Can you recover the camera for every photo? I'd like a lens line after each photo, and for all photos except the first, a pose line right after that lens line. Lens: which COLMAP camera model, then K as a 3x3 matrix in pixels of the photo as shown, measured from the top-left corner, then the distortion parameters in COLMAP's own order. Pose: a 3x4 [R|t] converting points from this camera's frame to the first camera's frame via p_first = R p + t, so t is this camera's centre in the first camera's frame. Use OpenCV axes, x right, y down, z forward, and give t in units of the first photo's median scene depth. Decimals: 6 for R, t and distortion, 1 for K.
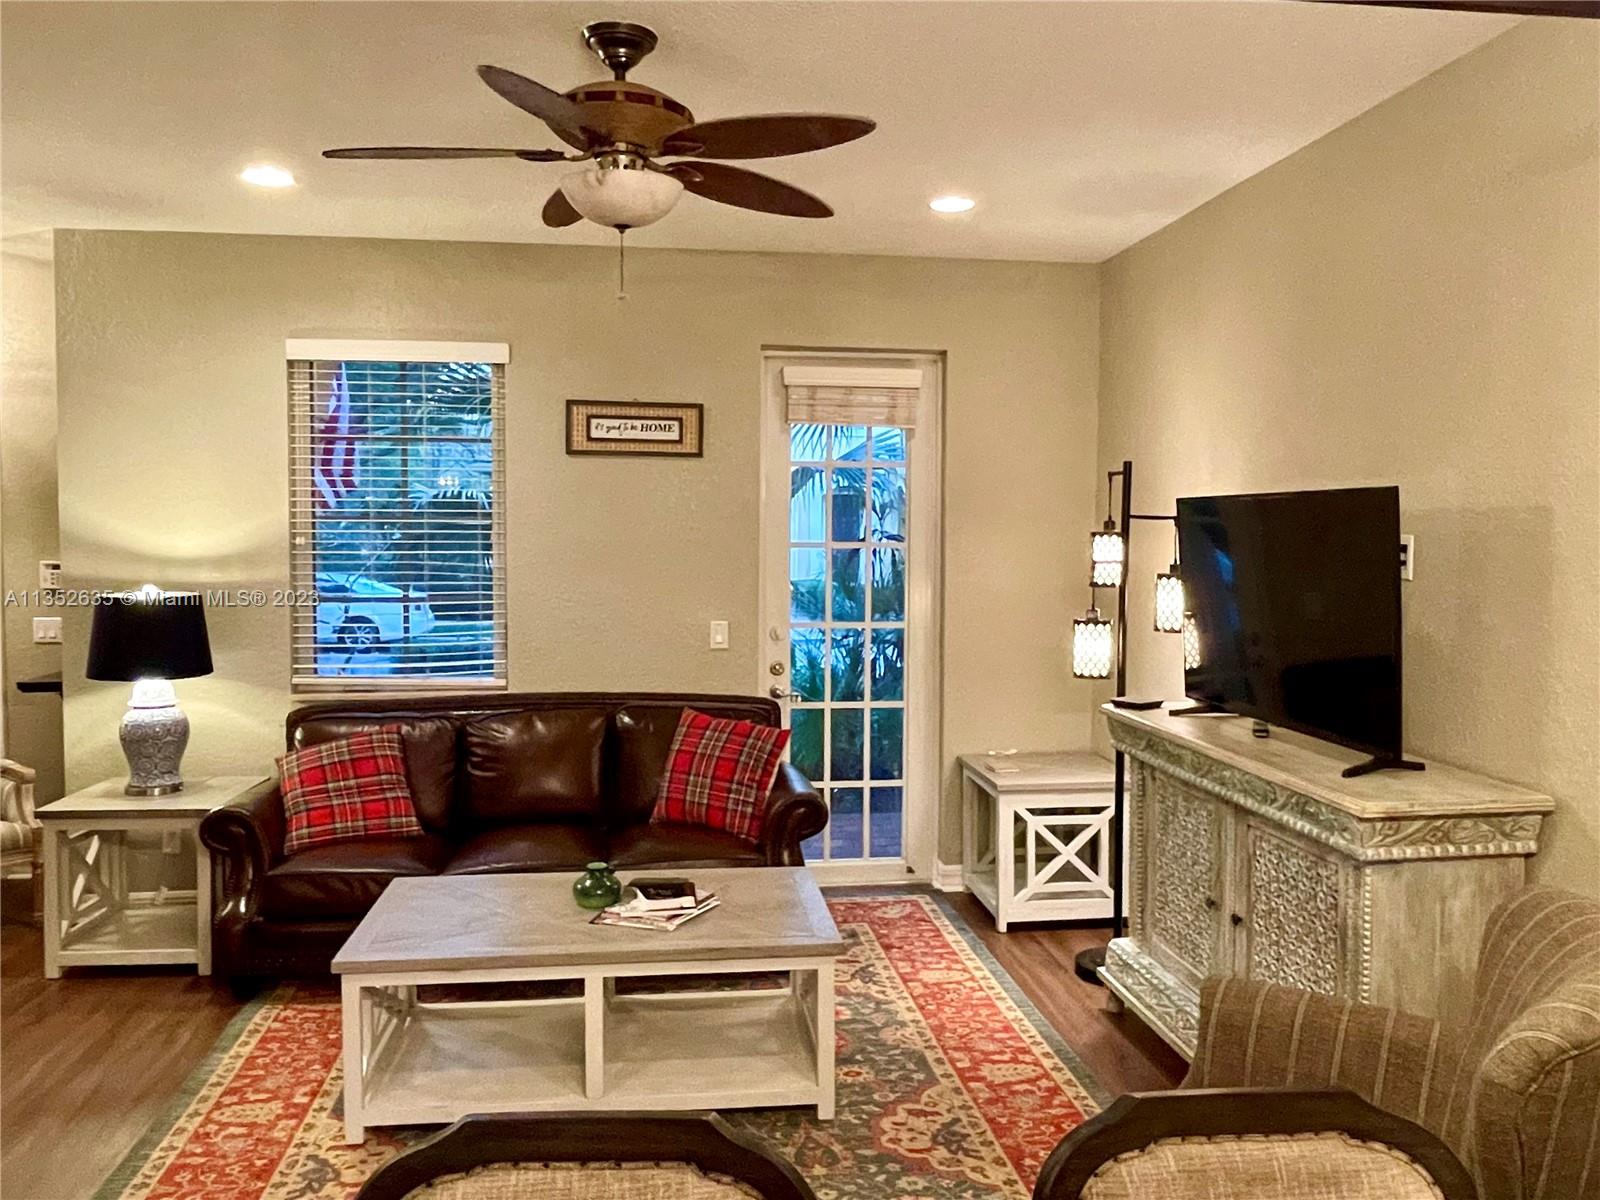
lens RADIAL K [[1231.7, 0, 794.6], [0, 1231.7, 586.2], [0, 0, 1]] dist [0.002781, -0.013109]
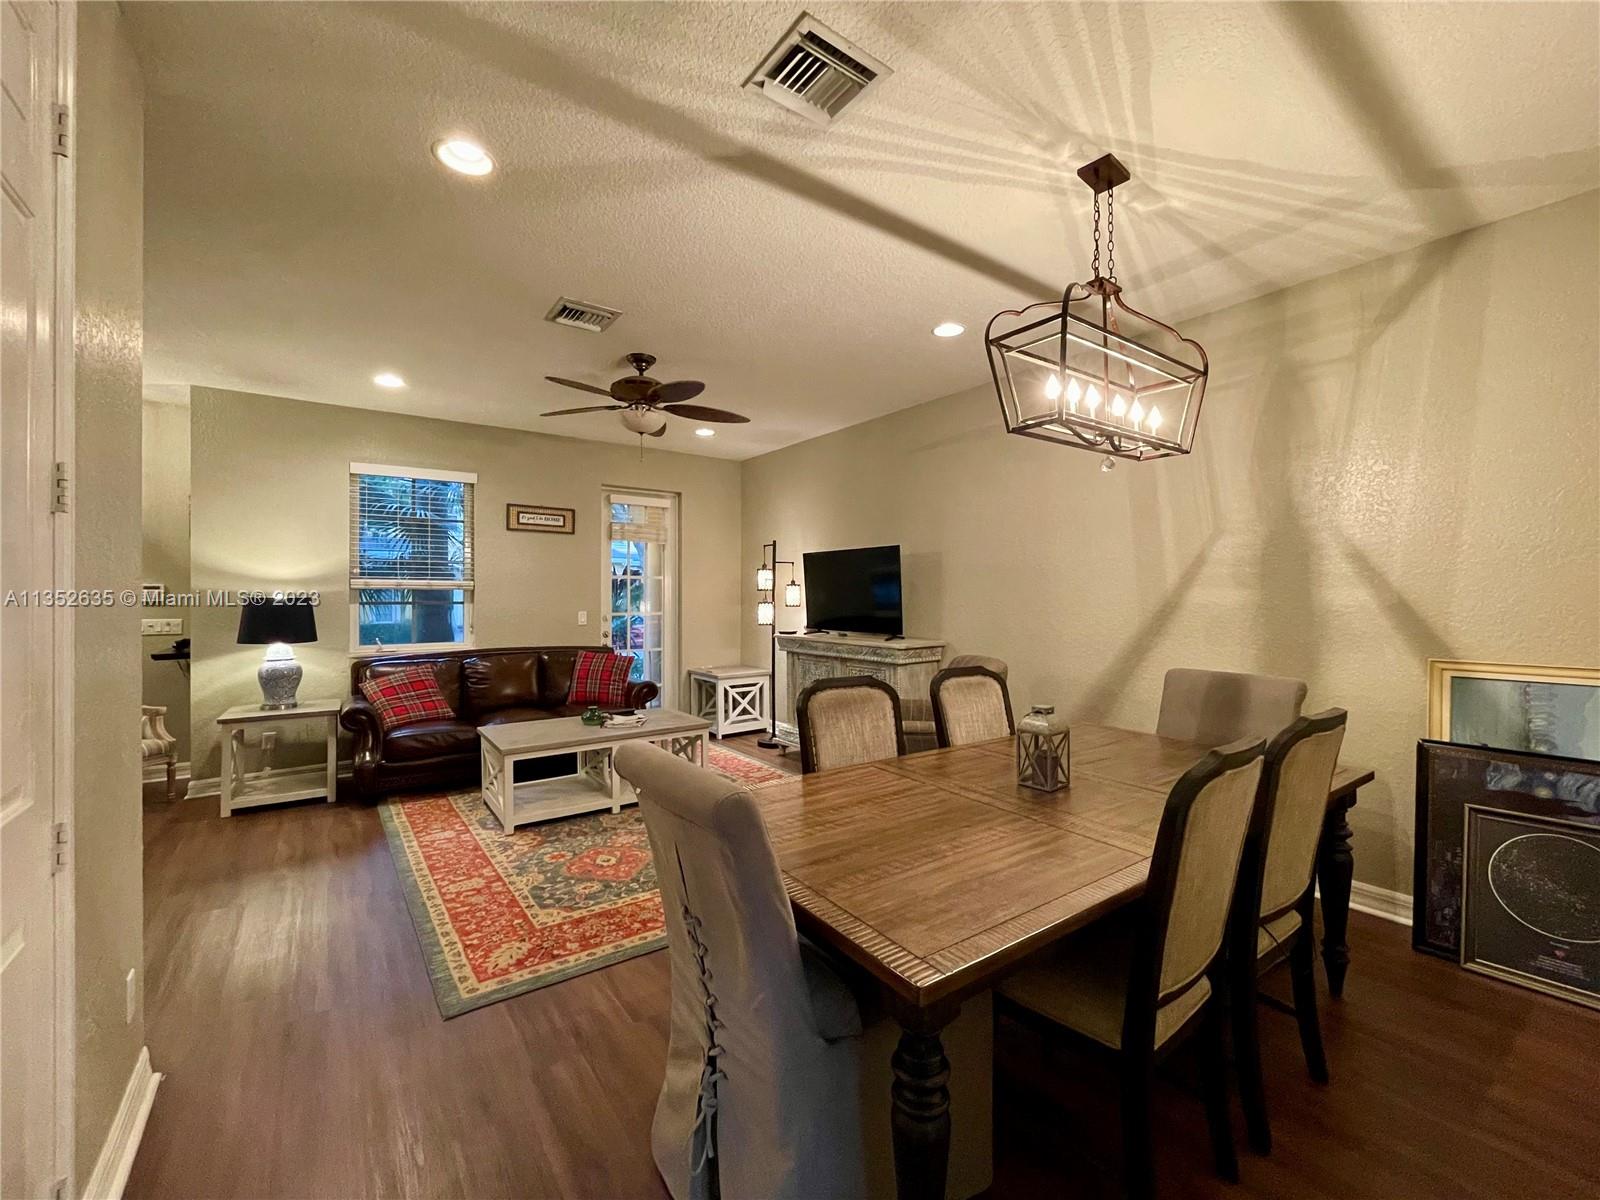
lens RADIAL K [[656.2, 0, 794.4], [0, 656.2, 596.1], [0, 0, 1]] dist [-0.006445, -0.000093]
pose [[0.875900, -0.005126, 0.482466, -0.345164], [0.026933, 0.998904, -0.038282, 0.065821], [-0.481741, 0.046526, 0.875078, -0.199843]]
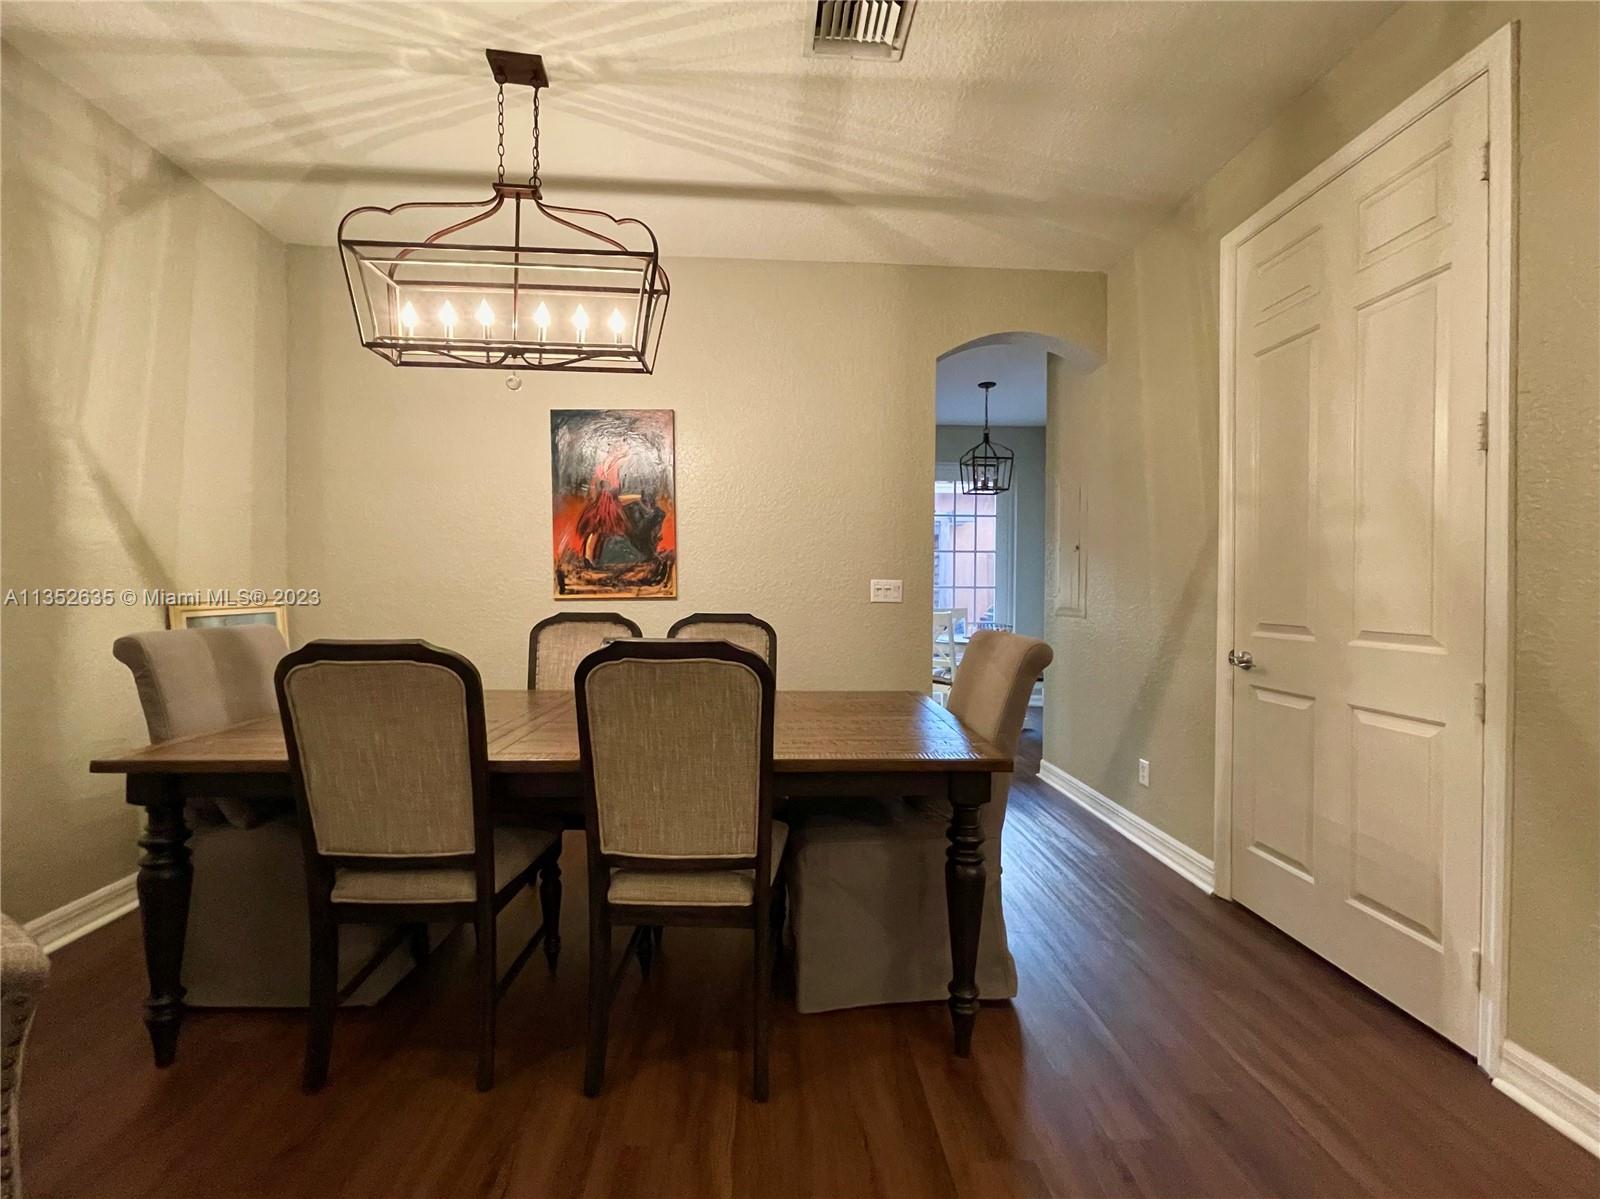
lens RADIAL K [[656.2, 0, 798.7], [0, 656.2, 595.6], [0, 0, 1]] dist [-0.006445, -0.000093]
pose [[-0.998900, -0.005091, 0.046615, -0.117338], [-0.002331, 0.998252, 0.059062, 0.075635], [-0.046834, 0.058888, -0.997165, 0.574719]]
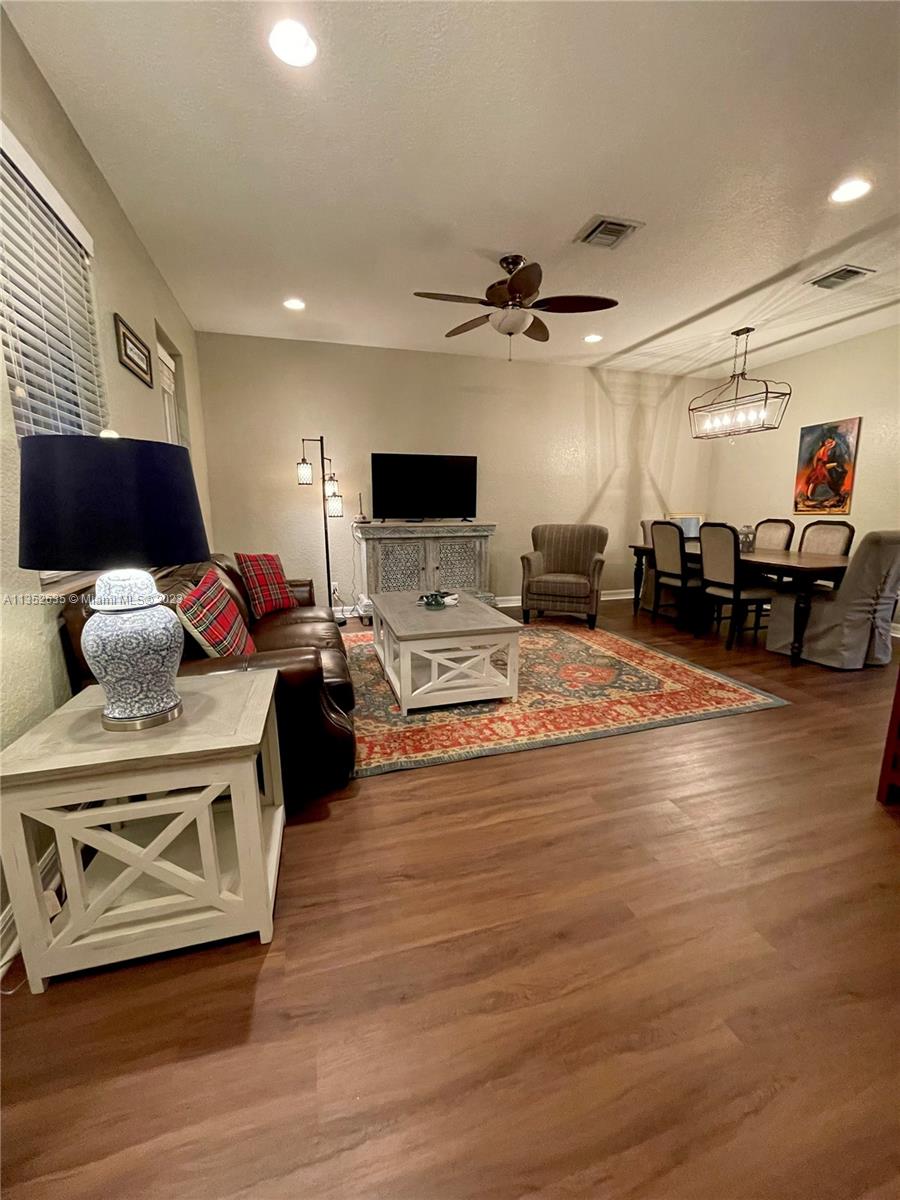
lens RADIAL K [[492.1, 0, 454.3], [0, 492.1, 603.6], [0, 0, 1]] dist [-0.006445, -0.000093]
pose [[-0.182161, -0.189789, 0.964779, -0.882934], [0.048640, 0.978255, 0.201624, 0.053873], [-0.982065, 0.083655, -0.168968, 0.918401]]
